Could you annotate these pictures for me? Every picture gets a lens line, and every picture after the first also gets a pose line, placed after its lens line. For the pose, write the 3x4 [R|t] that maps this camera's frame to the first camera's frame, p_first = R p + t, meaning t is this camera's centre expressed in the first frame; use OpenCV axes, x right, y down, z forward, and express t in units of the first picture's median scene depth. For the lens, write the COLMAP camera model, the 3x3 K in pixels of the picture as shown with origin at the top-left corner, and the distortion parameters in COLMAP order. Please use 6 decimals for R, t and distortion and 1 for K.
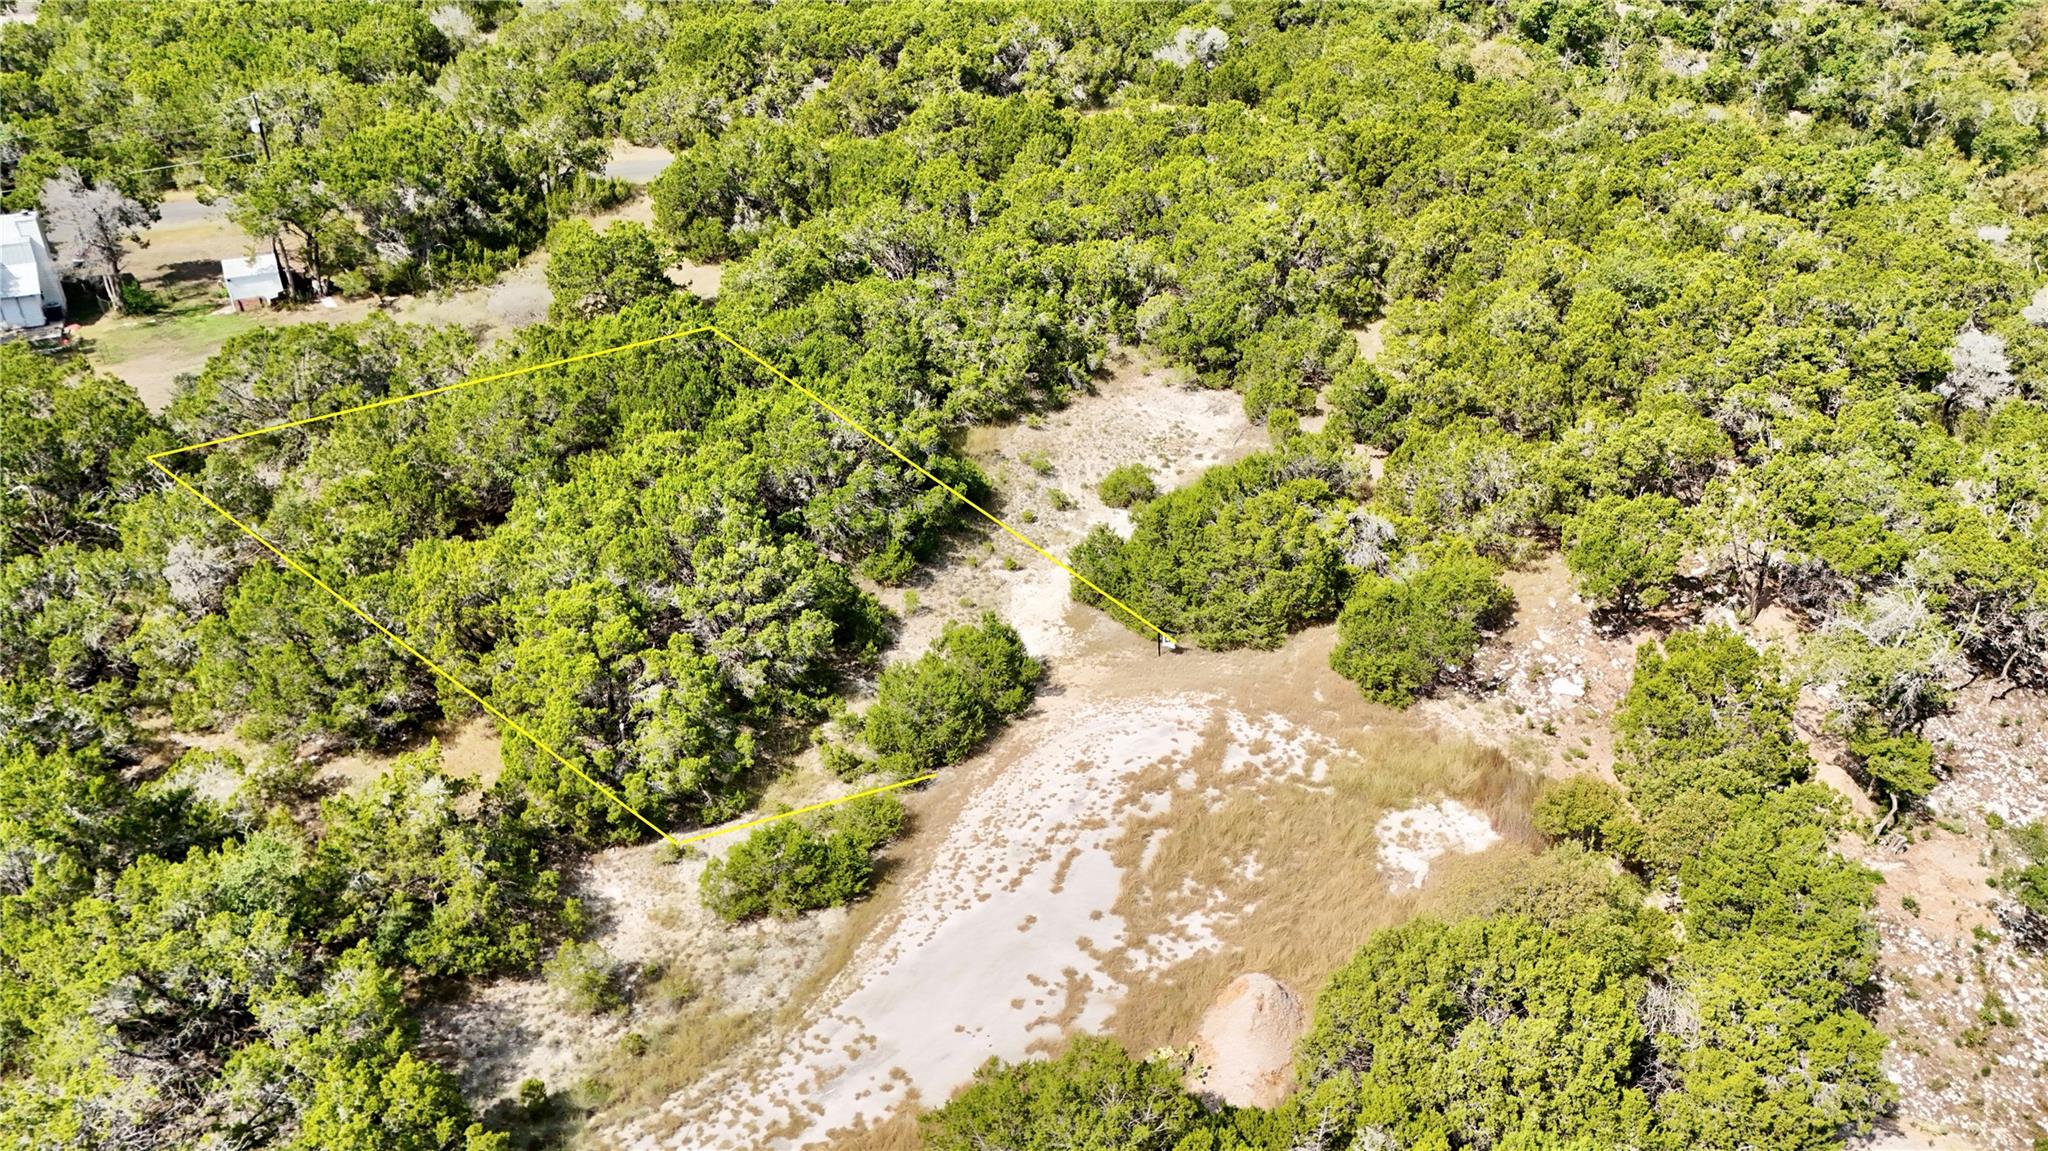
lens RADIAL K [[1509.2, 0, 1024.0], [0, 1509.2, 575.5], [0, 0, 1]] dist [0.080992, -0.075879]
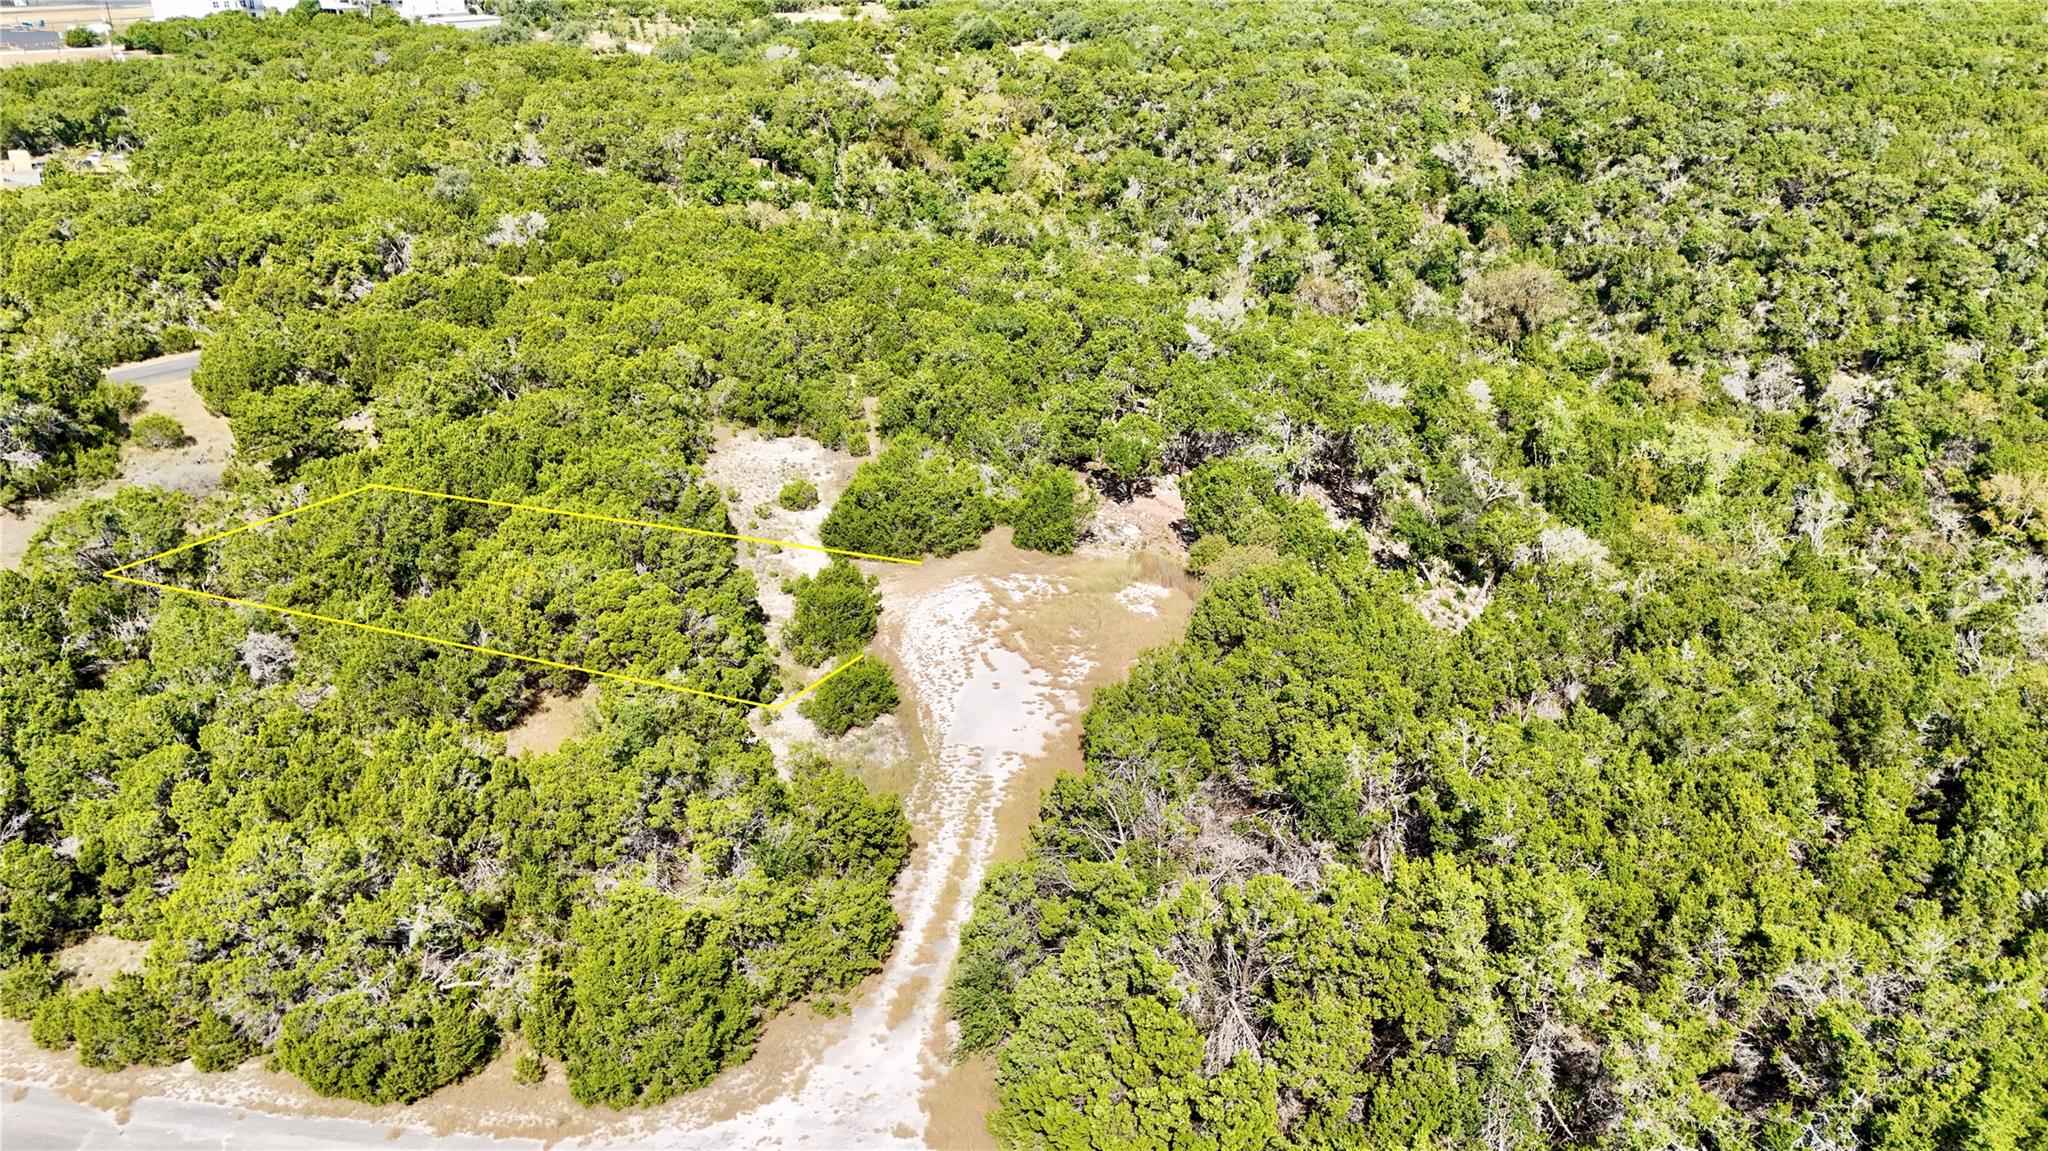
lens RADIAL K [[1509.2, 0, 1024.0], [0, 1509.2, 575.5], [0, 0, 1]] dist [0.080992, -0.075879]
pose [[0.805595, -0.231842, 0.545221, -0.687119], [0.299174, 0.953496, -0.036596, 0.156908], [-0.511381, 0.192598, 0.837493, -0.311457]]
